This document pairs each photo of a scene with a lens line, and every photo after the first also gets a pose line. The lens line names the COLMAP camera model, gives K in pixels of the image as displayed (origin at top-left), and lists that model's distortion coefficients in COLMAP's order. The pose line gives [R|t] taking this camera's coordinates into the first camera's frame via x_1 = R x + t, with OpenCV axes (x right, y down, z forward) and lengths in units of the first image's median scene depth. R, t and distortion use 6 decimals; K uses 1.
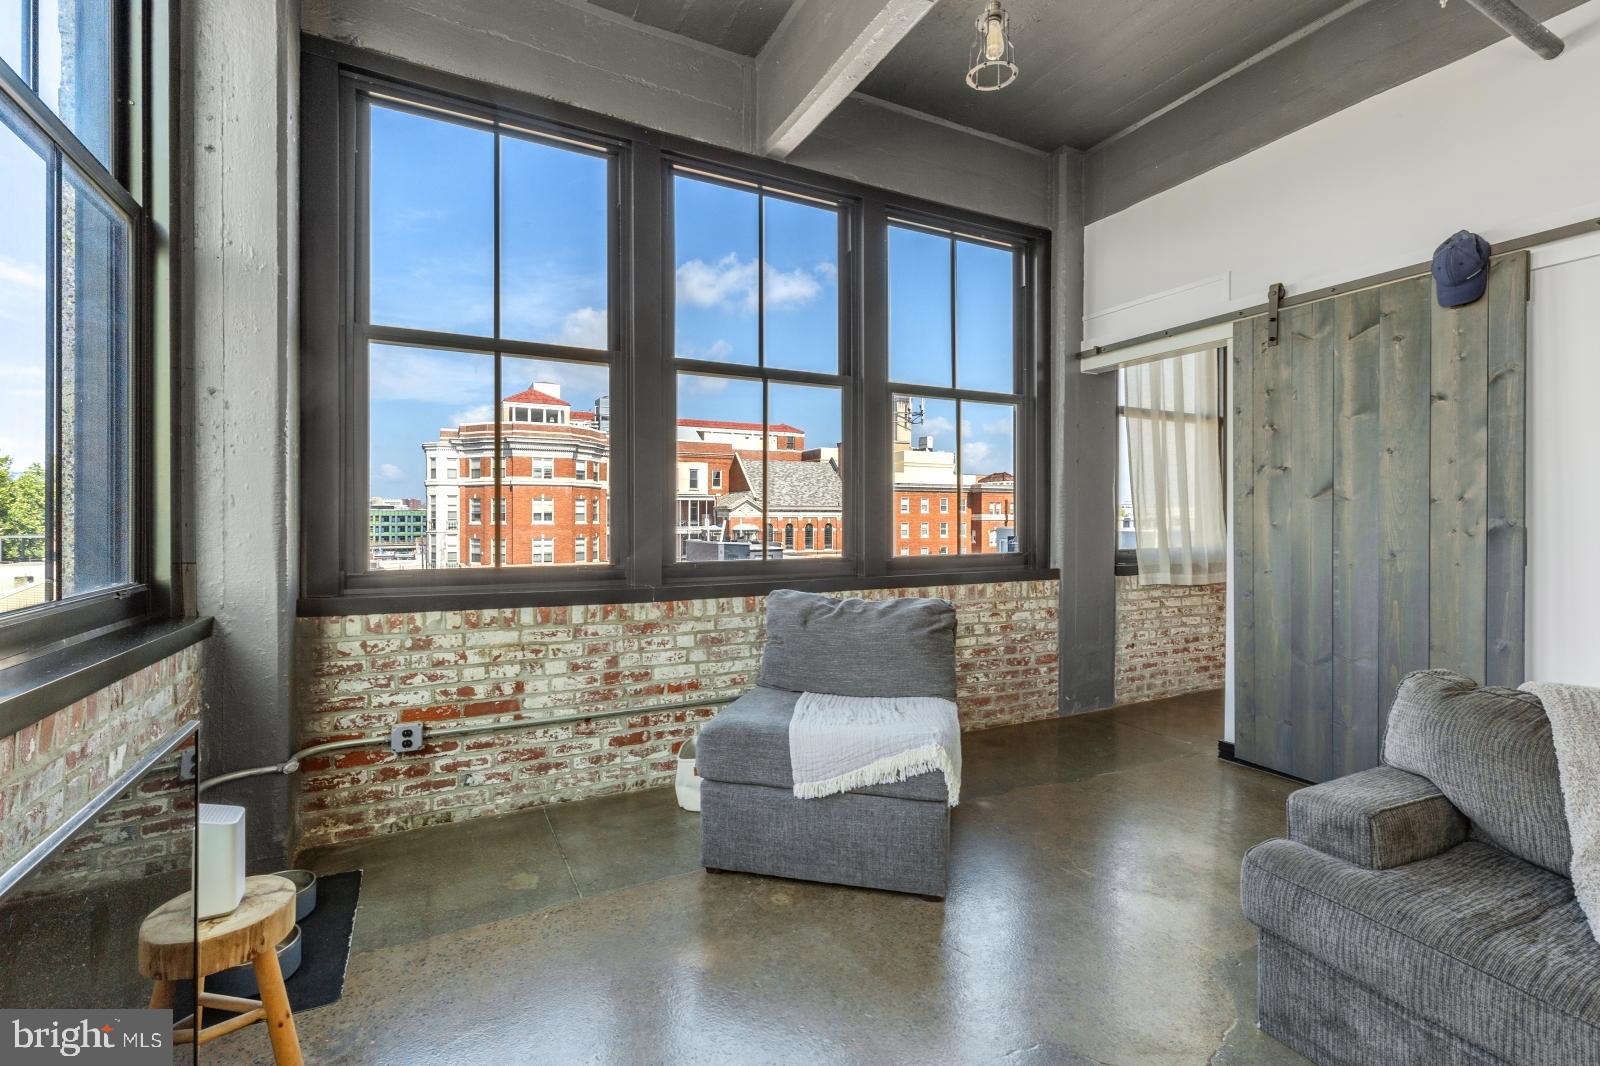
lens RADIAL K [[725.8, 0, 787.1], [0, 725.8, 515.0], [0, 0, 1]] dist [0.004190, 0.000110]
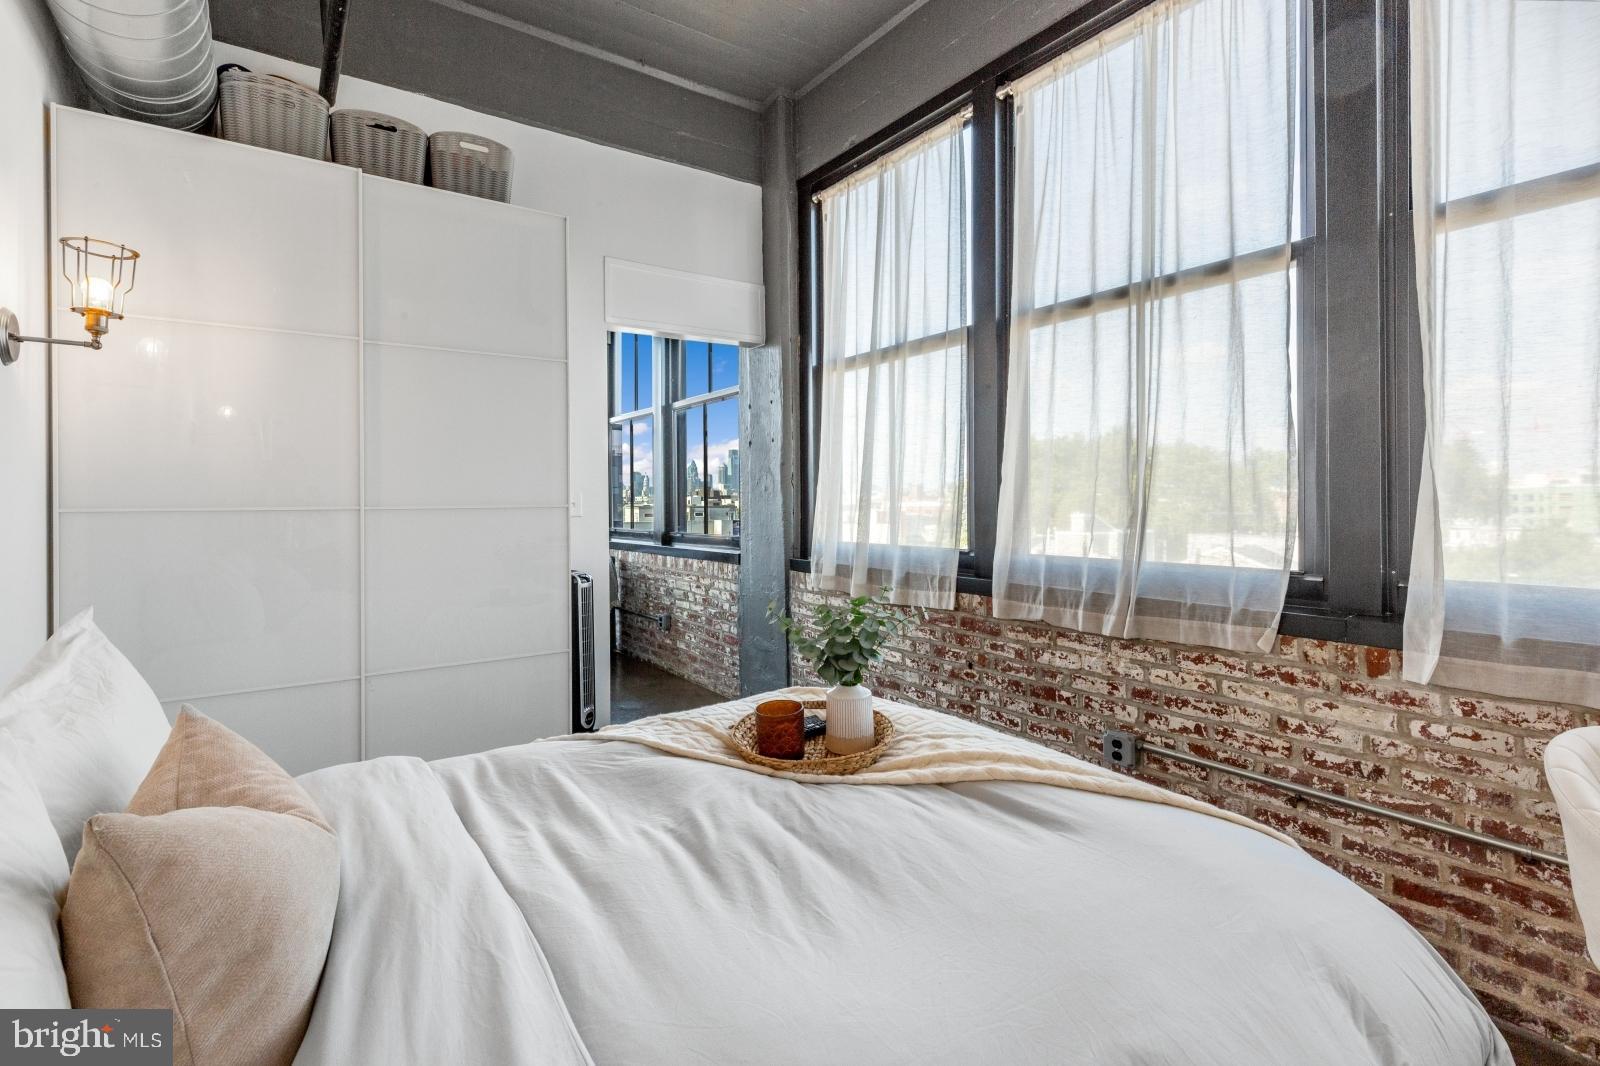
lens RADIAL K [[728.8, 0, 784.8], [0, 728.8, 502.5], [0, 0, 1]] dist [-0.001065, -0.000443]
pose [[0.138514, -0.002067, -0.990358, 1.233377], [0.010690, 0.999943, -0.000591, 0.004520], [0.990303, -0.010505, 0.138529, 0.831391]]
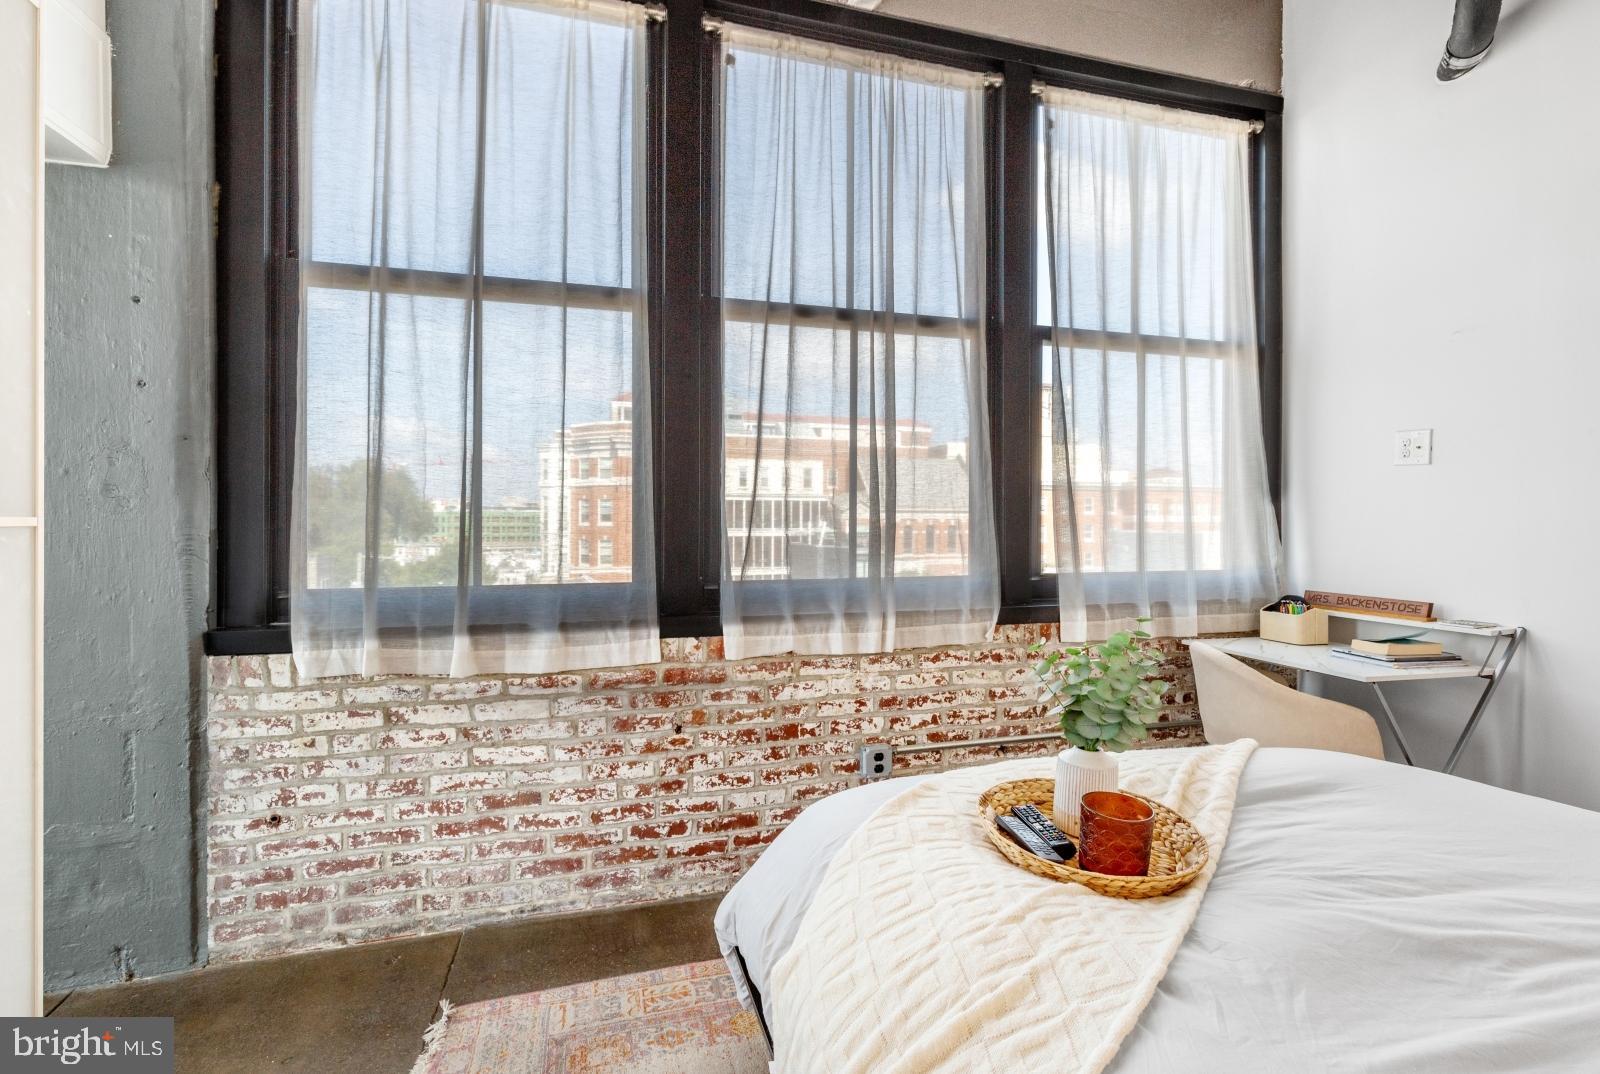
lens RADIAL K [[755.6, 0, 804.0], [0, 755.6, 523.7], [0, 0, 1]] dist [0.000163, -0.001001]
pose [[0.984261, 0.002046, -0.176711, 0.808885], [-0.000366, 0.999954, 0.009544, 0.003249], [0.176723, -0.009329, 0.984216, 0.592696]]
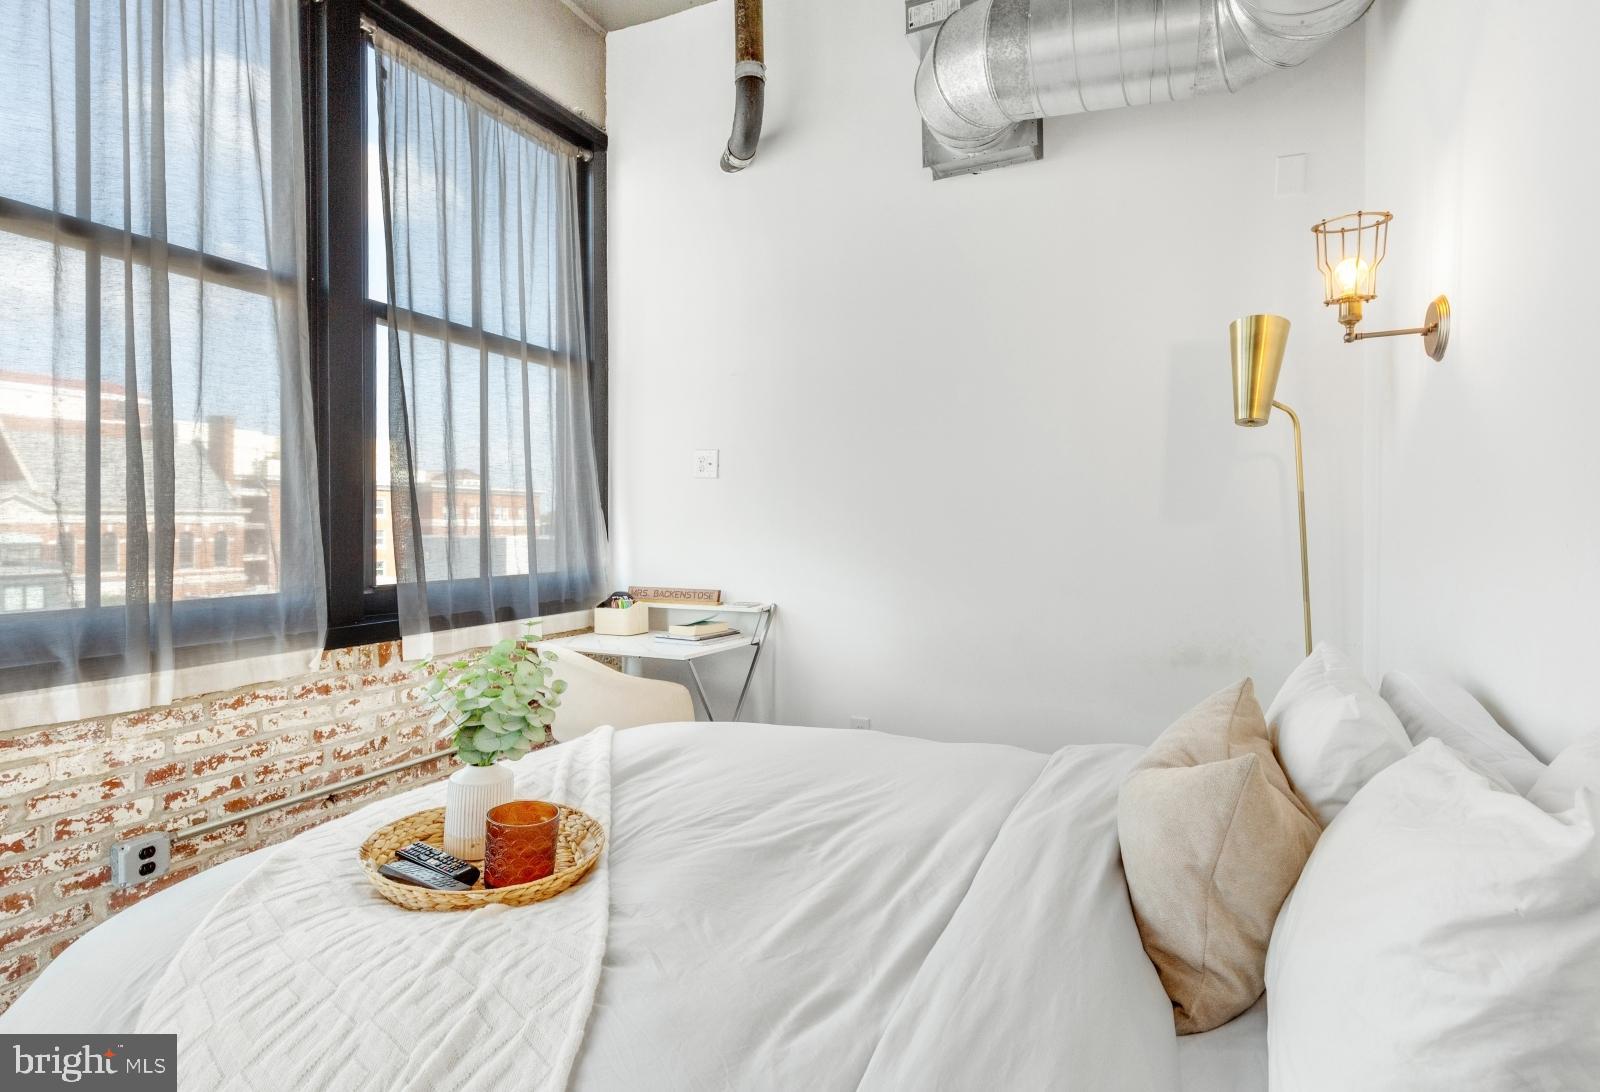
lens RADIAL K [[808.5, 0, 810.2], [0, 808.5, 525.9], [0, 0, 1]] dist [0.005061, -0.000114]
pose [[0.785983, -0.003651, 0.618237, 0.777381], [0.000034, 0.999983, 0.005863, 0.003839], [-0.618248, -0.004587, 0.785970, 0.591489]]
